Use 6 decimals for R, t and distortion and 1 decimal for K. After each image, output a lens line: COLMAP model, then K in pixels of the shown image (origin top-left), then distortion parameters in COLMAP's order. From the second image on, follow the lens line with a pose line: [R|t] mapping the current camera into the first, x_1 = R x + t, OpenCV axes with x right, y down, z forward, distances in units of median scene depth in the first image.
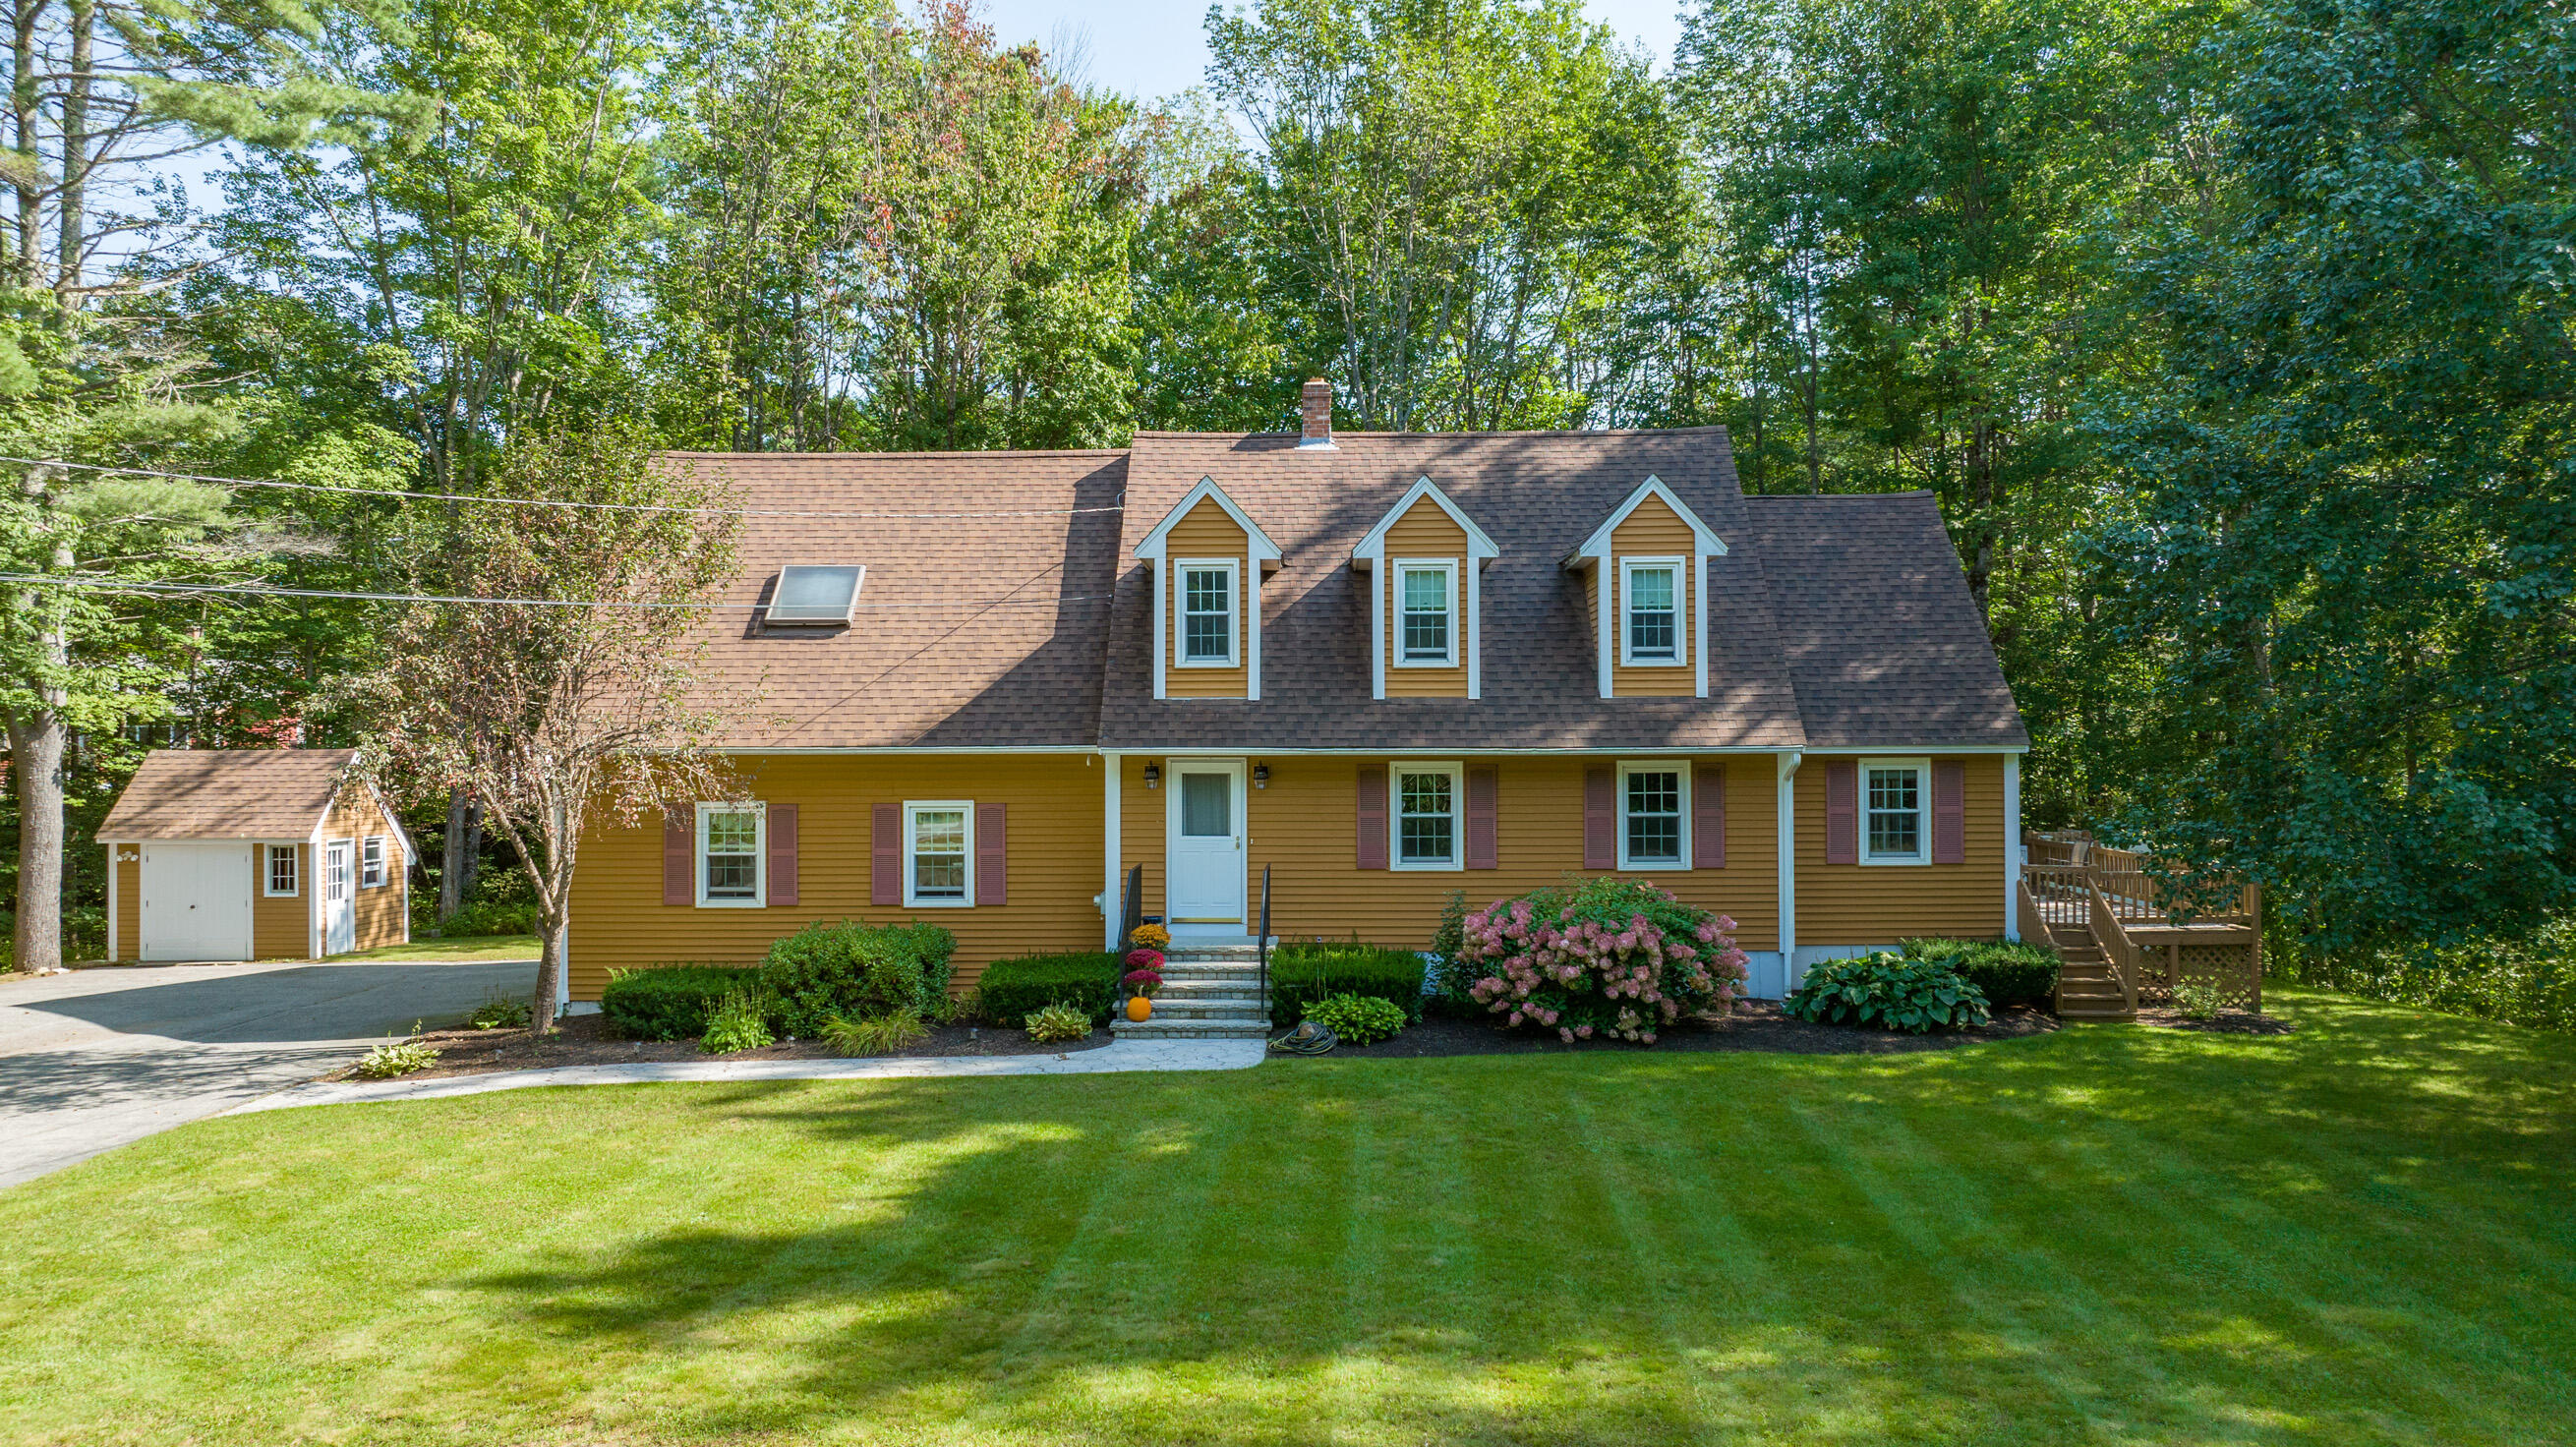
lens RADIAL K [[1840.8, 0, 1288.0], [0, 1840.8, 723.5], [0, 0, 1]] dist [-0.032364, 0.043490]
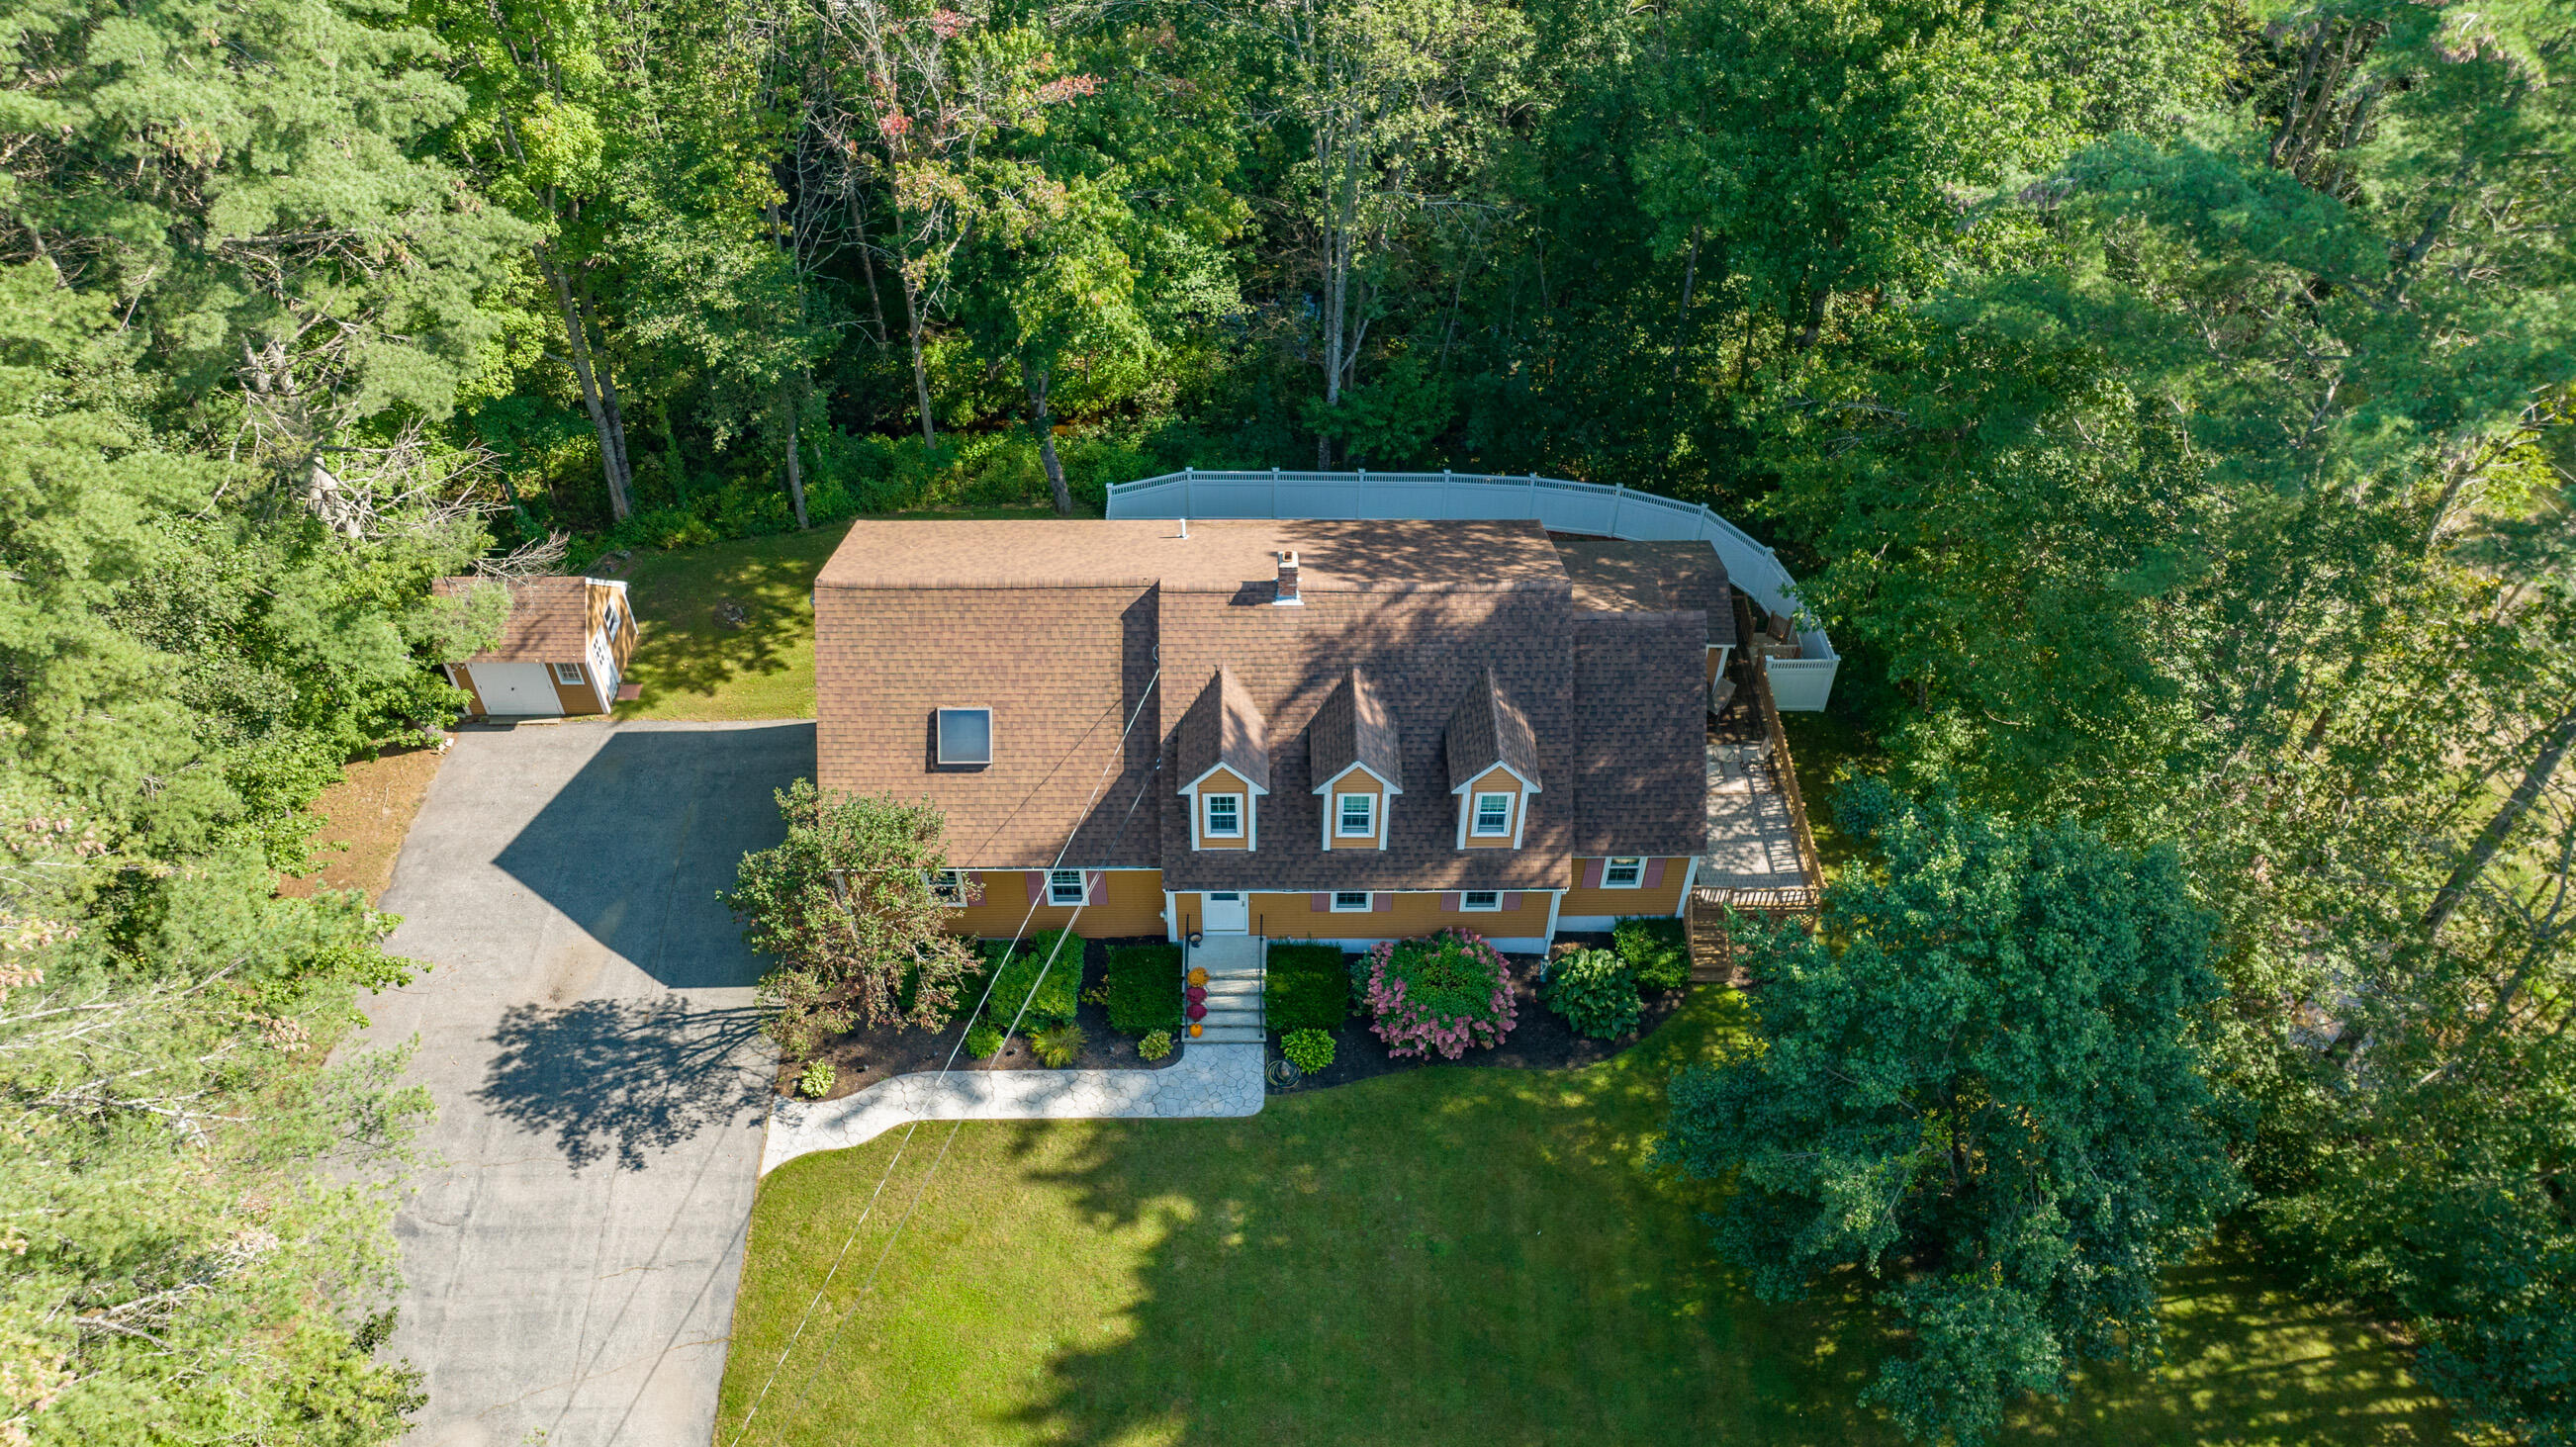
lens RADIAL K [[1840.8, 0, 1288.0], [0, 1840.8, 723.5], [0, 0, 1]] dist [-0.032364, 0.043490]
pose [[0.999065, -0.017969, 0.039328, -0.049566], [-0.017268, 0.668067, 0.743901, -1.337932], [-0.039641, -0.743884, 0.667132, -0.034279]]
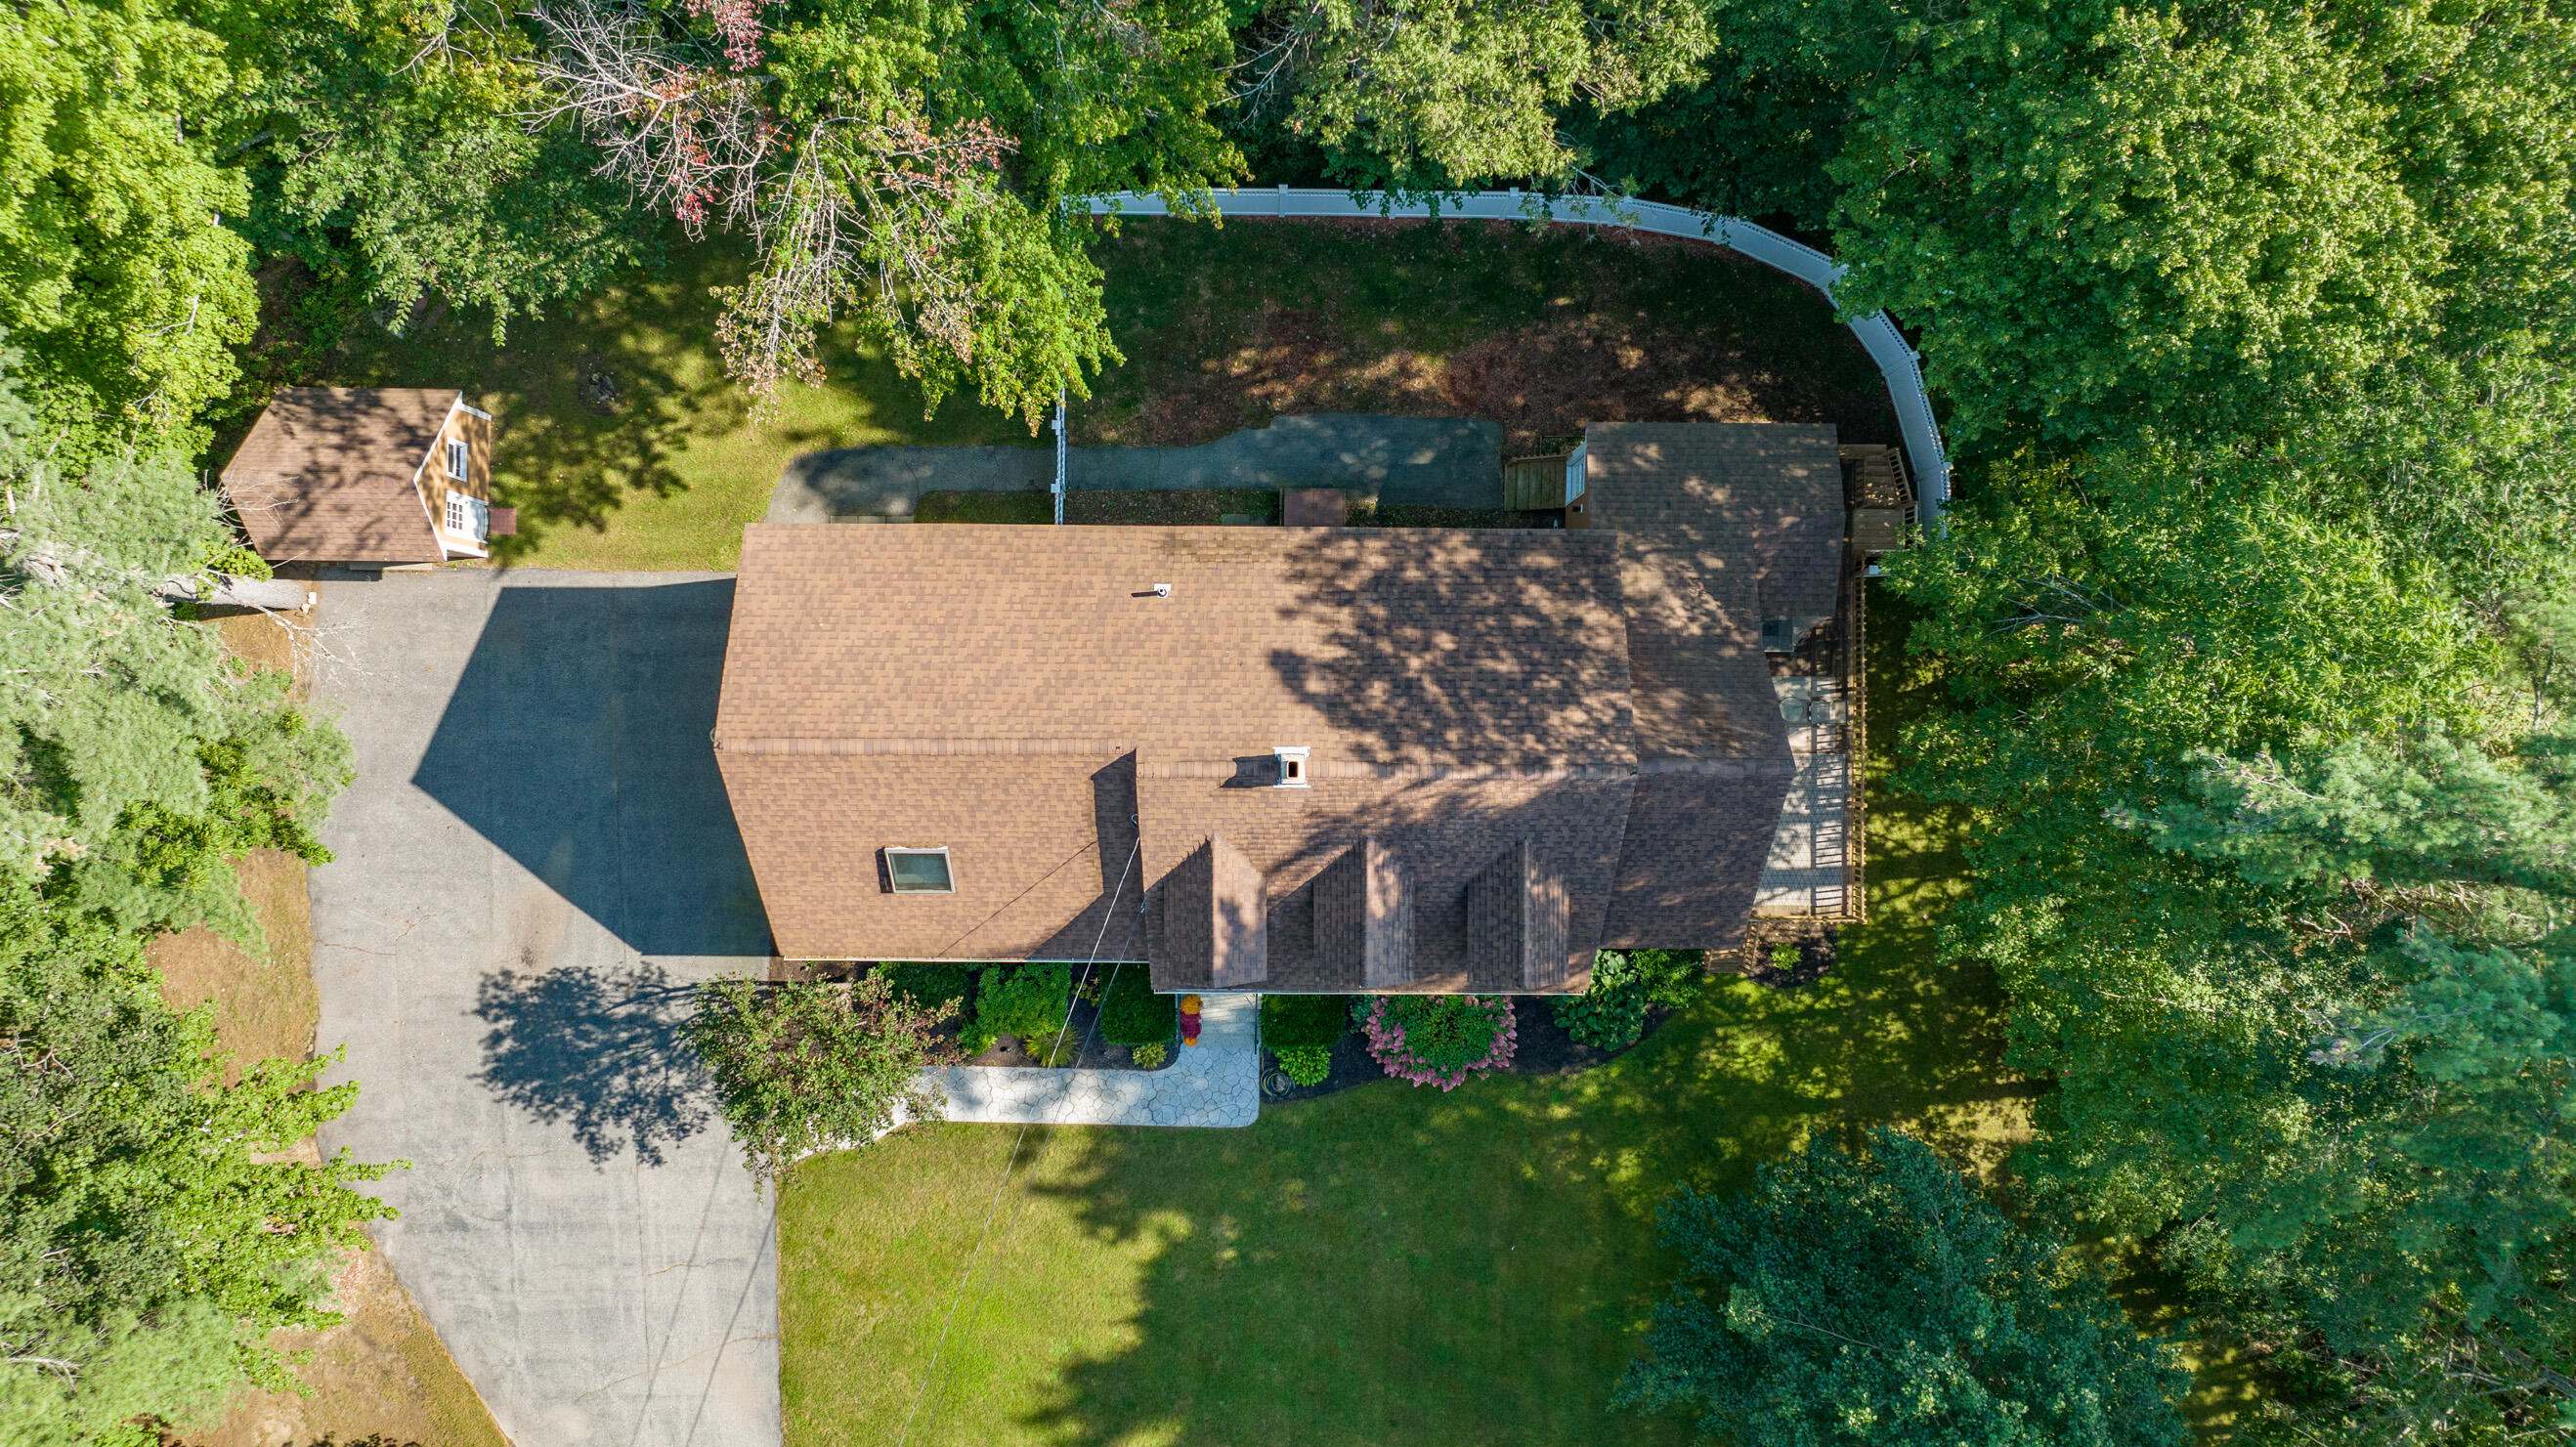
lens RADIAL K [[1840.8, 0, 1288.0], [0, 1840.8, 723.5], [0, 0, 1]] dist [-0.032364, 0.043490]
pose [[0.999516, -0.020781, 0.023140, -0.015635], [-0.023892, -0.036727, 0.999040, -1.552981], [-0.019911, -0.999109, -0.037206, 1.254839]]
